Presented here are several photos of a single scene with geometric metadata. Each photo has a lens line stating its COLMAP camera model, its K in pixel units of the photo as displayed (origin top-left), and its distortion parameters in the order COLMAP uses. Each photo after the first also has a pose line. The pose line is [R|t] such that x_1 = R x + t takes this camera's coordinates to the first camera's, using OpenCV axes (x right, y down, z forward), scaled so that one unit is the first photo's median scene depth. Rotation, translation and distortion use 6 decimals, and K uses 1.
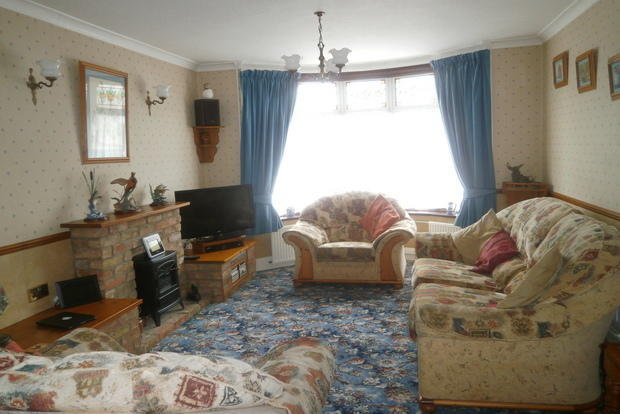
lens RADIAL K [[488.7, 0, 309.6], [0, 488.7, 206.4], [0, 0, 1]] dist [-0.000165, 0.001982]
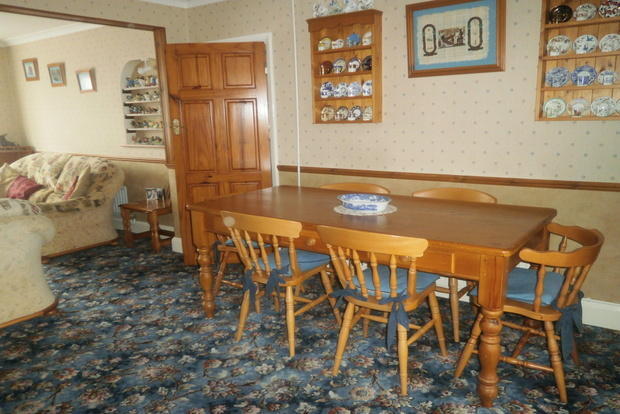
lens RADIAL K [[488.7, 0, 310.1], [0, 488.7, 206.4], [0, 0, 1]] dist [-0.000165, 0.001982]
pose [[0.400083, -0.139216, 0.905844, -0.682151], [0.111445, 0.988451, 0.102690, 0.096788], [-0.909678, 0.059867, 0.410977, -0.454237]]
